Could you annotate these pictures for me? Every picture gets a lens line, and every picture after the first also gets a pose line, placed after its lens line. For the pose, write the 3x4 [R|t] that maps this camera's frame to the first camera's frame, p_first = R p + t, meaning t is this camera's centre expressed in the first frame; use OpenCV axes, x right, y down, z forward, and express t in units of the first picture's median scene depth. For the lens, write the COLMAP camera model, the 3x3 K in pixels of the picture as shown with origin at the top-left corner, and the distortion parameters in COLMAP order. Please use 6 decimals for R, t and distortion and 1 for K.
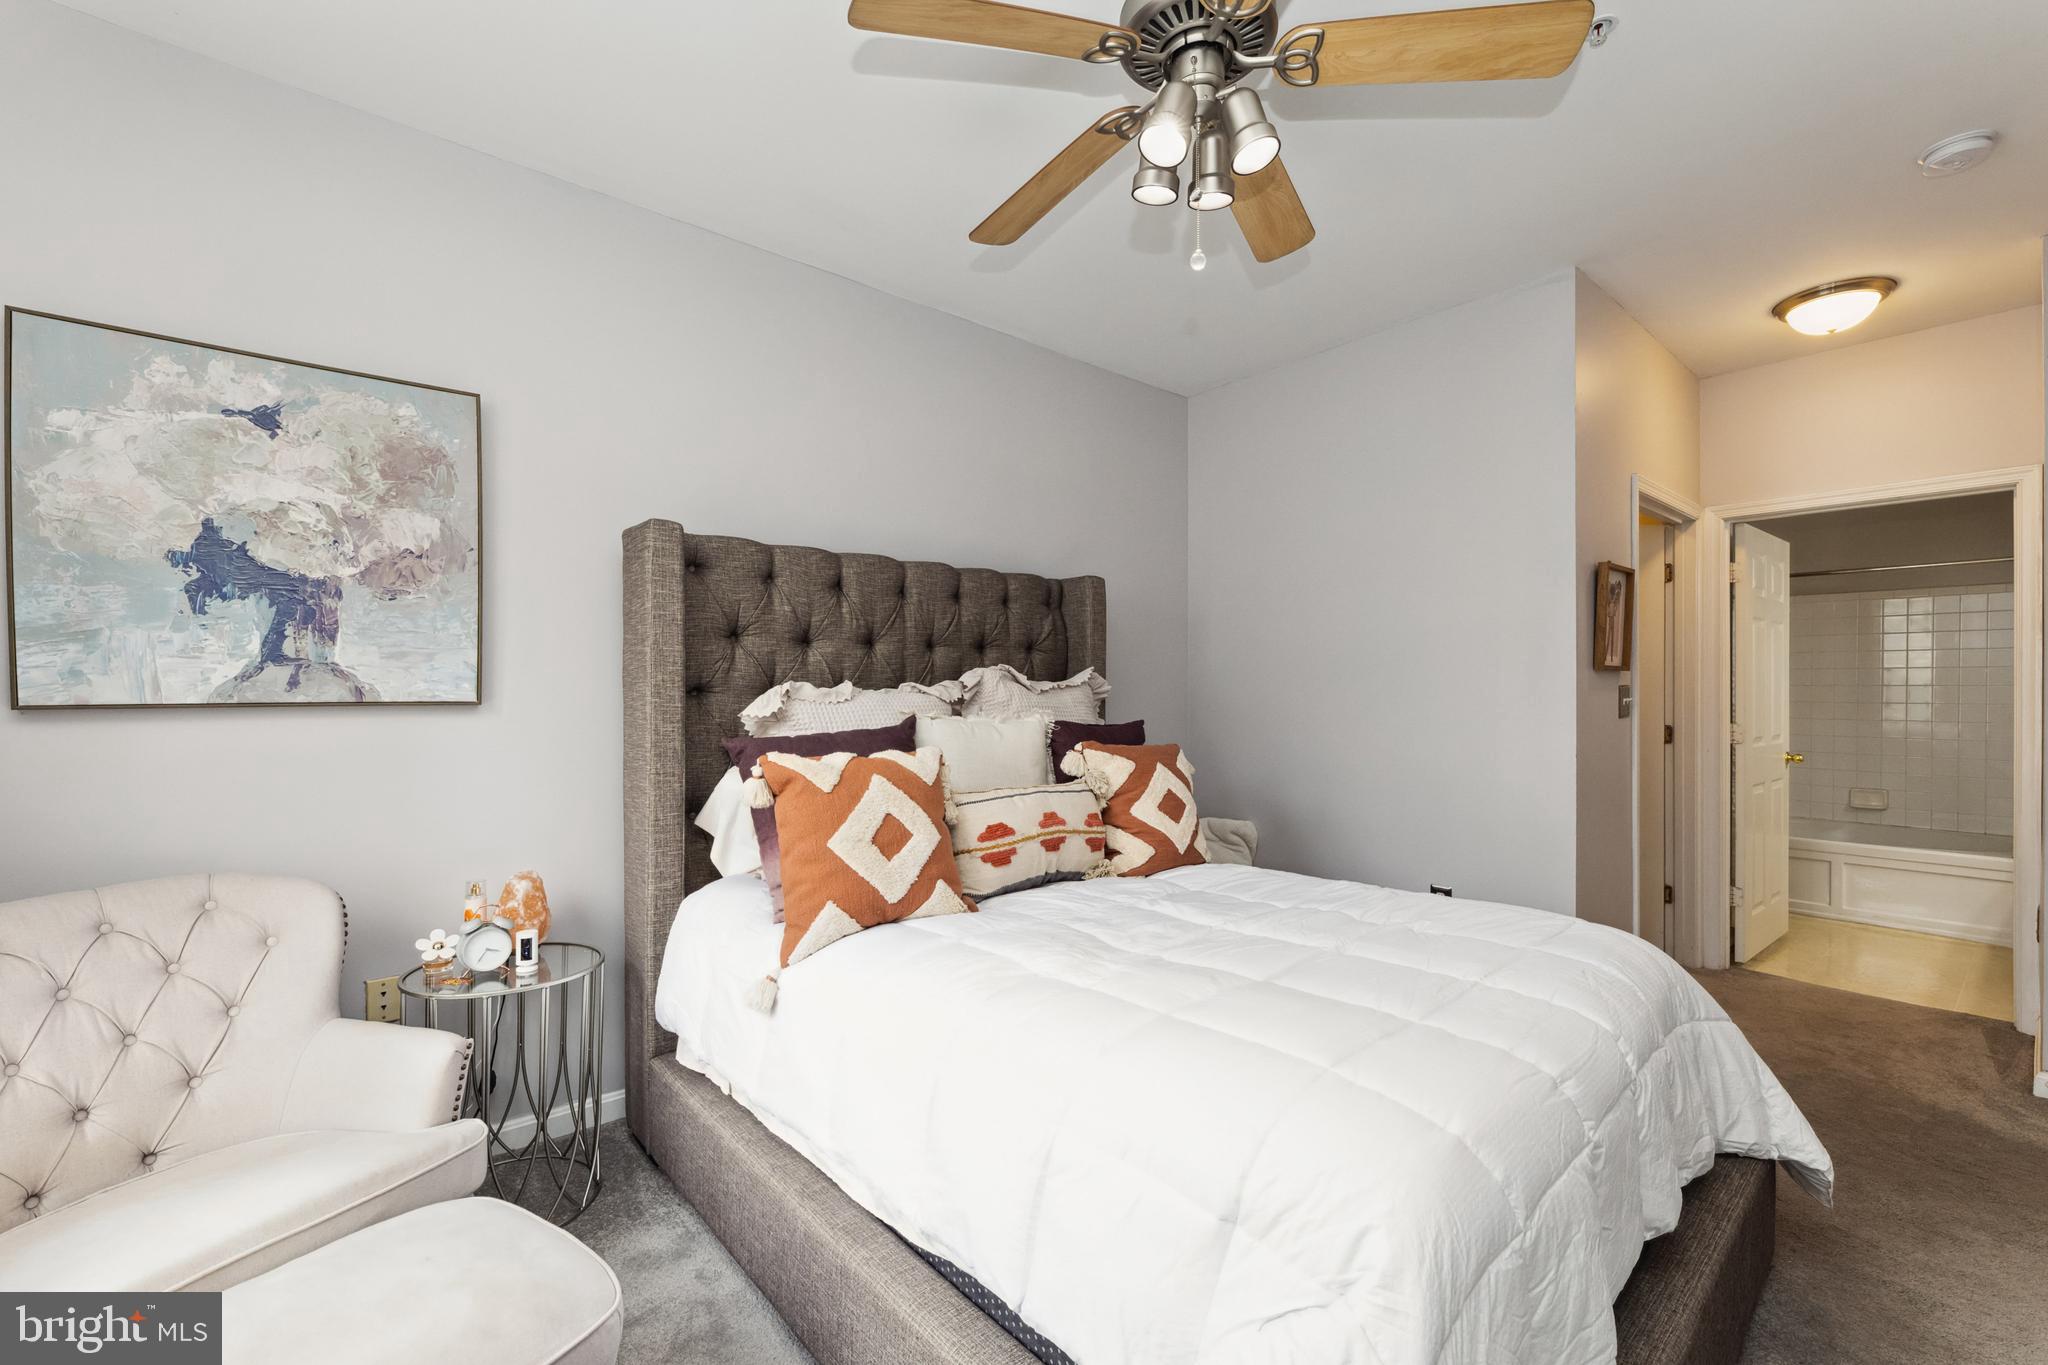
lens RADIAL K [[875.5, 0, 1019.7], [0, 875.5, 711.3], [0, 0, 1]] dist [0.000230, -0.000018]
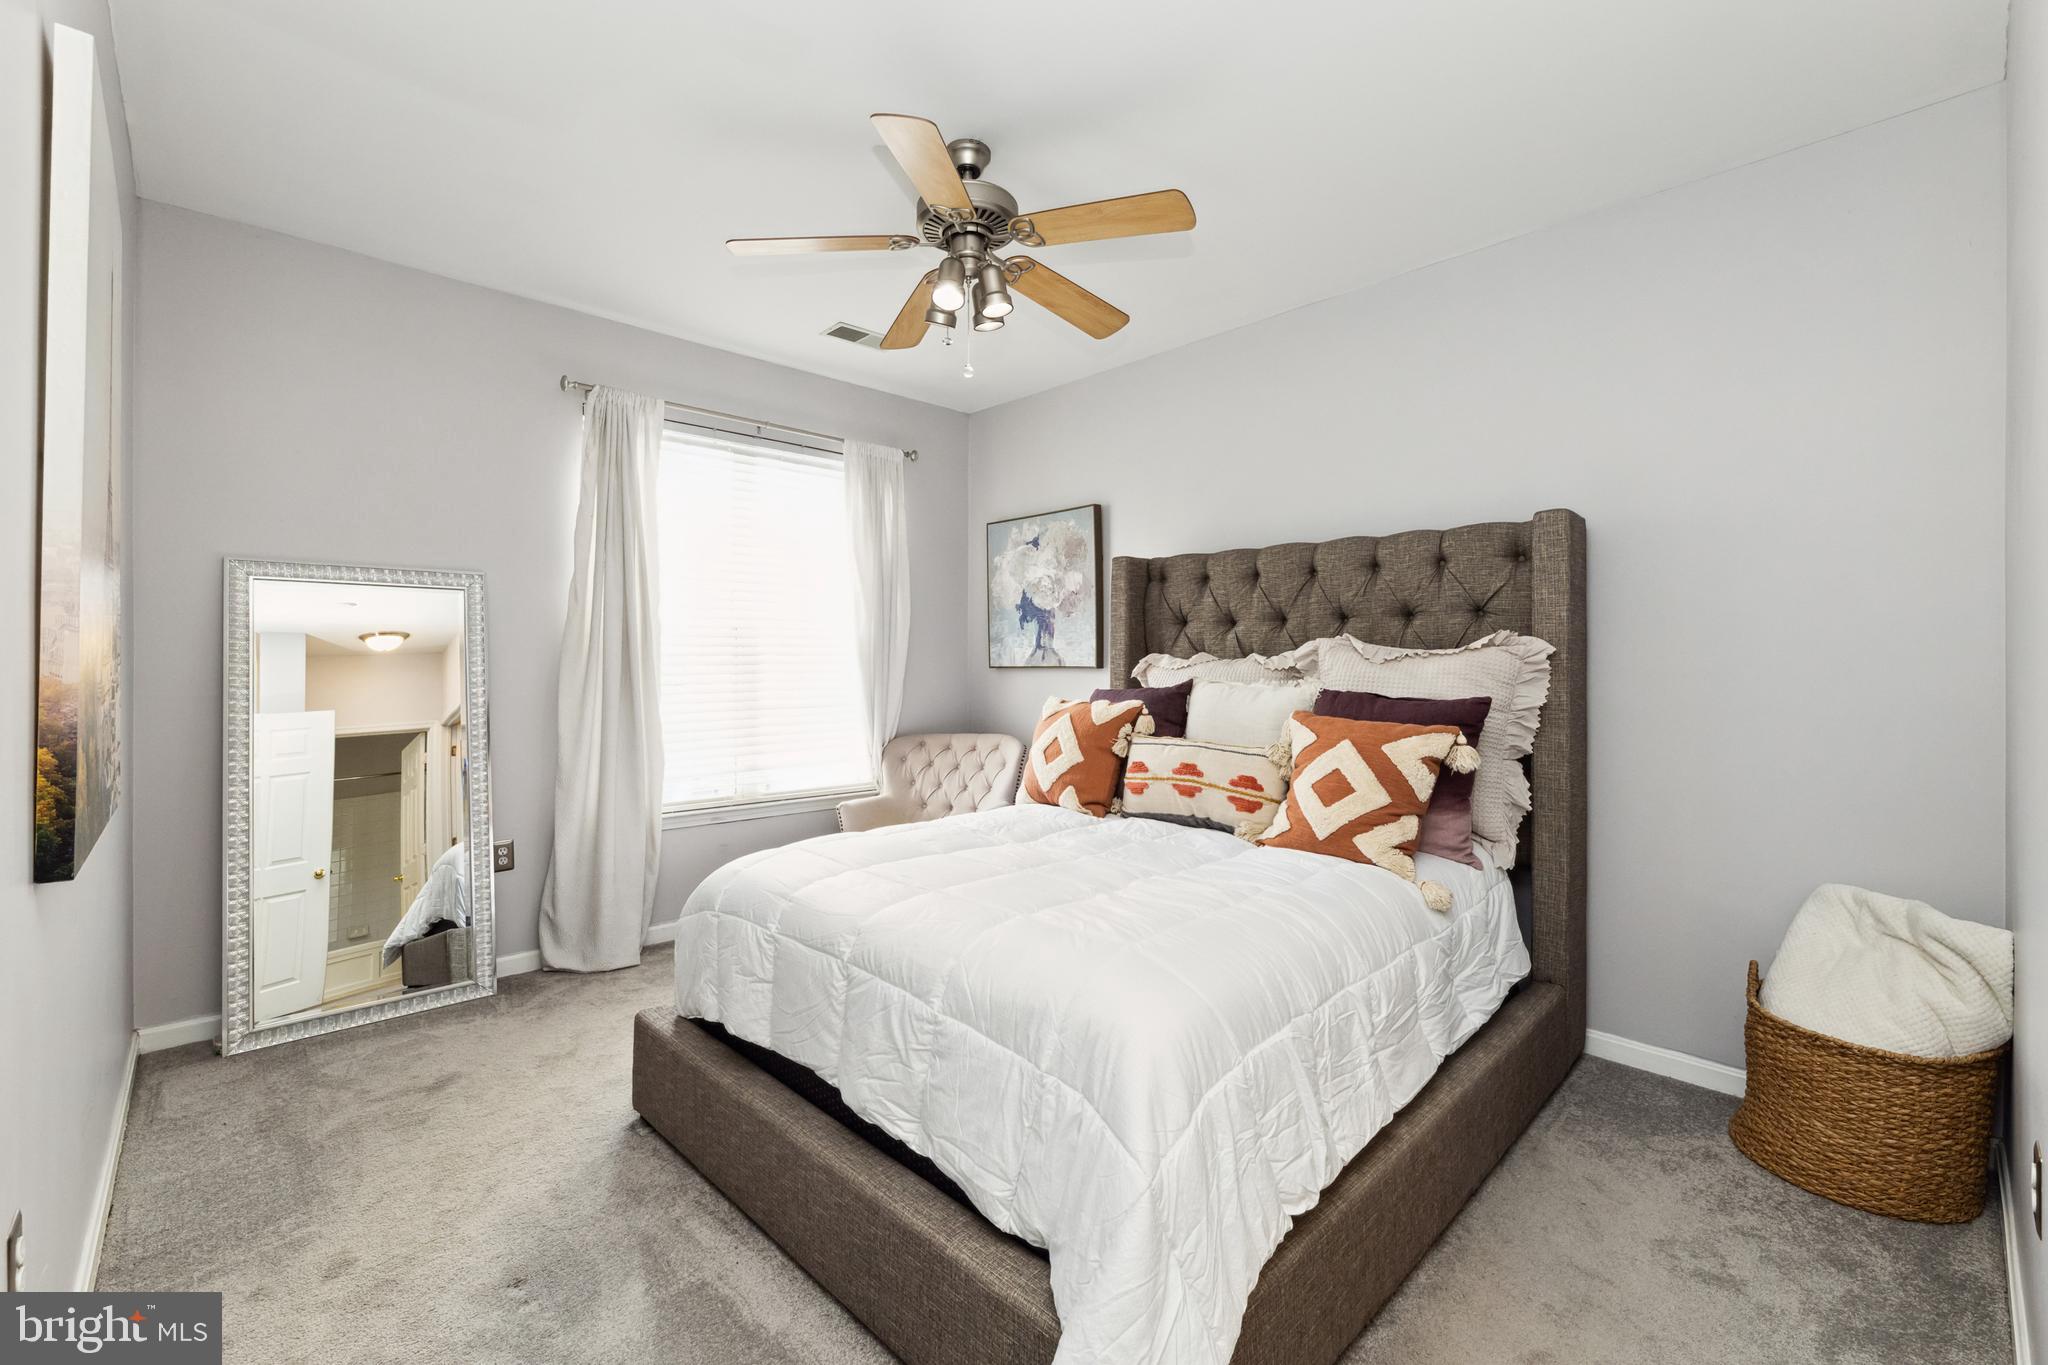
lens RADIAL K [[866.3, 0, 1024.0], [0, 866.3, 682.5], [0, 0, 1]] dist [-0.000861, -0.000300]
pose [[0.055817, 0.023560, -0.998163, 1.331099], [-0.021811, 0.999512, 0.022373, -0.016520], [0.998203, 0.020522, 0.056304, 0.799230]]
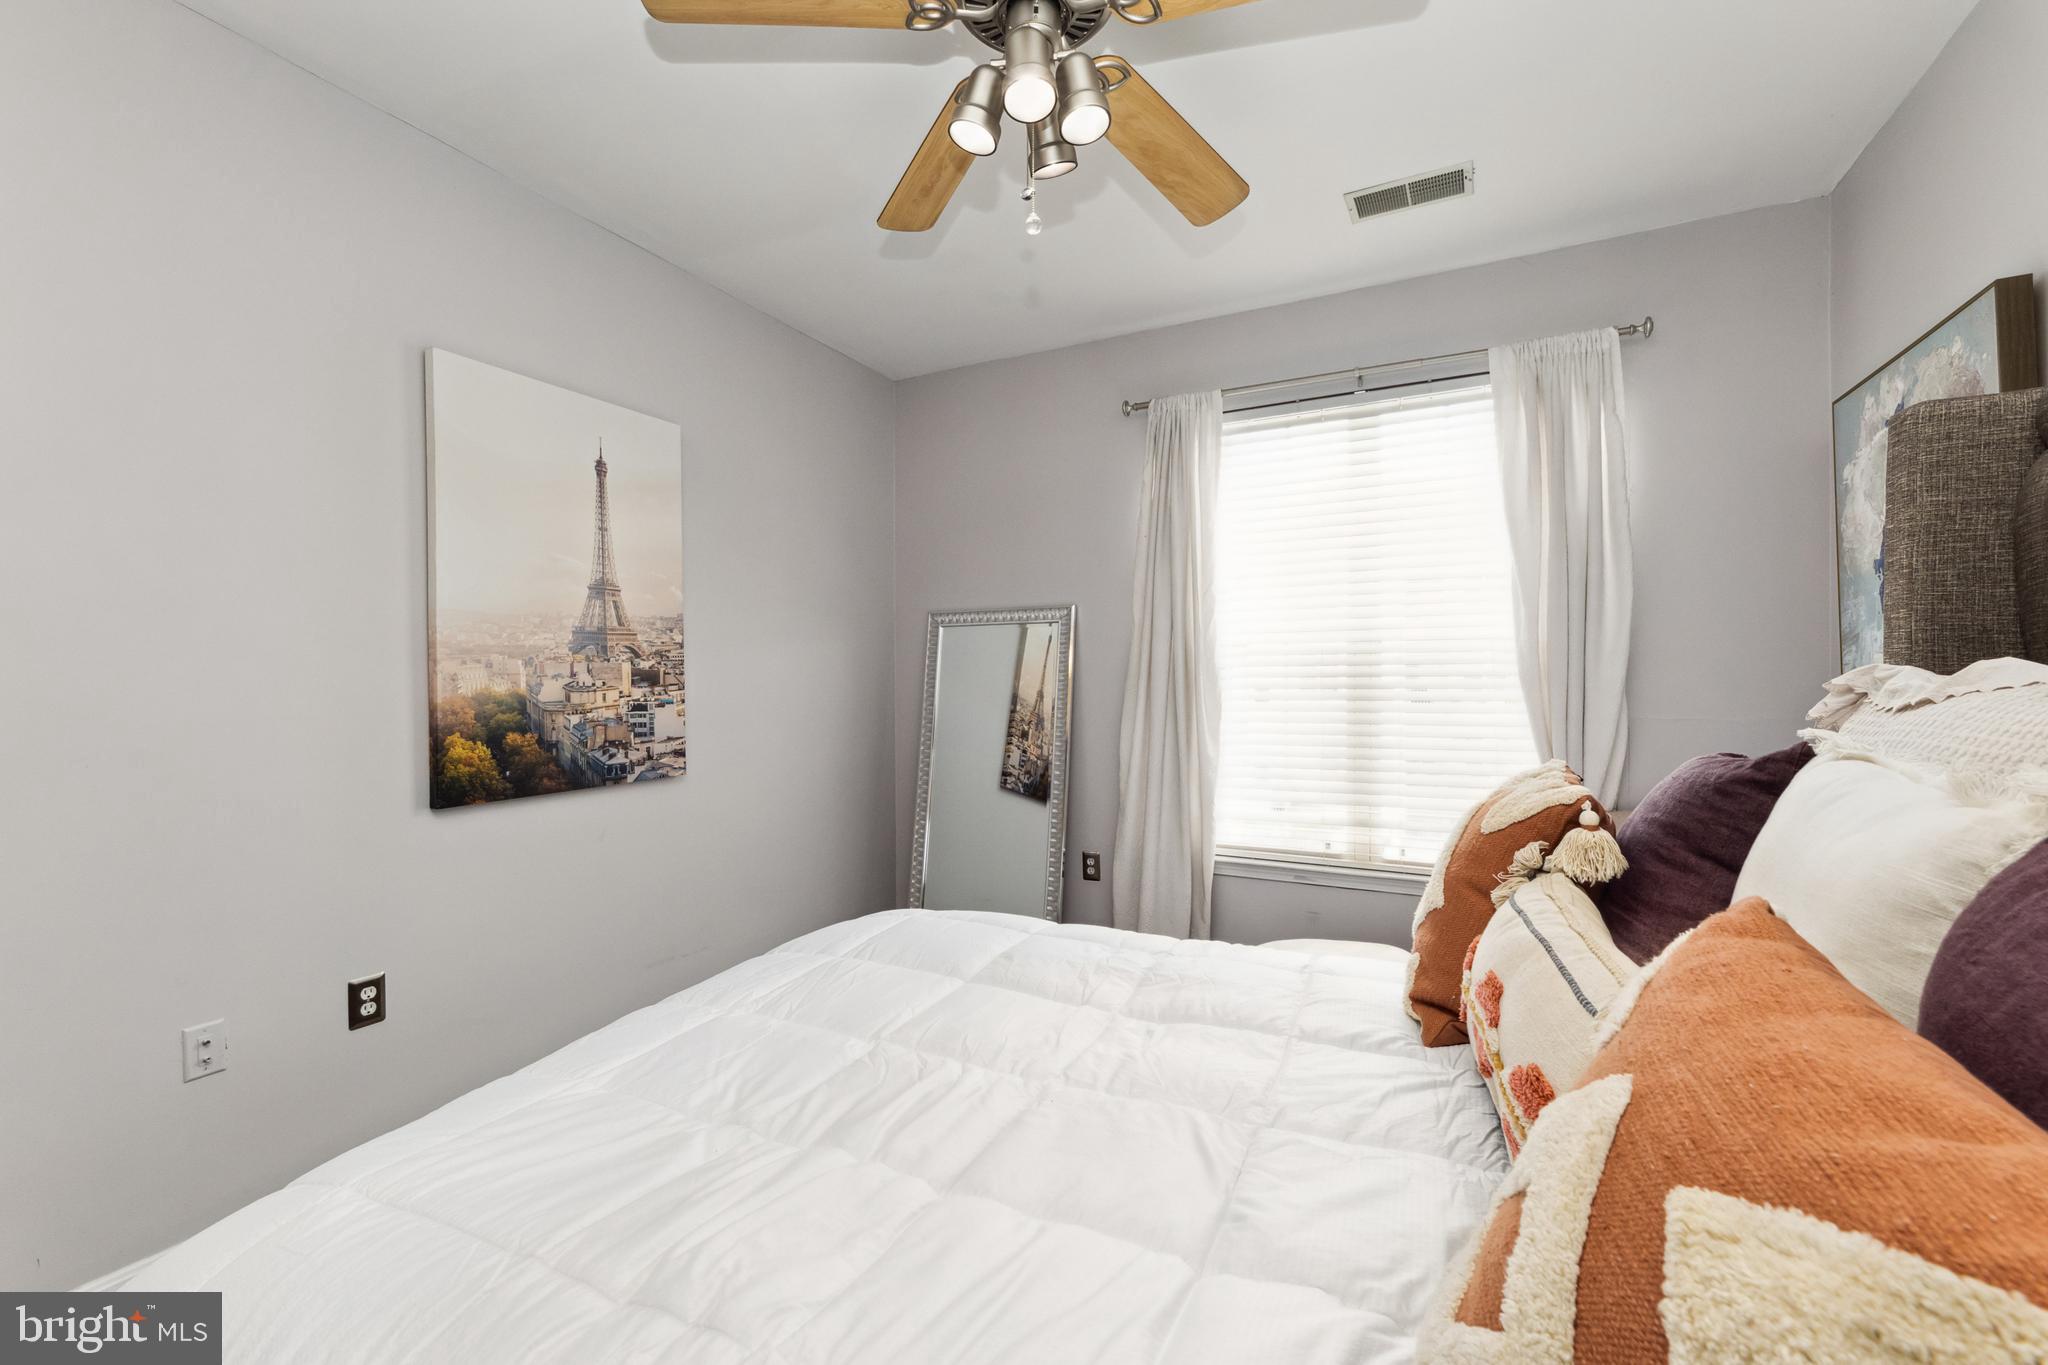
lens RADIAL K [[845.9, 0, 1021.6], [0, 845.9, 697.5], [0, 0, 1]] dist [0.001037, 0.000057]
pose [[-0.920540, 0.012796, -0.390438, 0.451600], [-0.001426, 0.999347, 0.036115, -0.036901], [0.390645, 0.033802, -0.919921, 1.433995]]
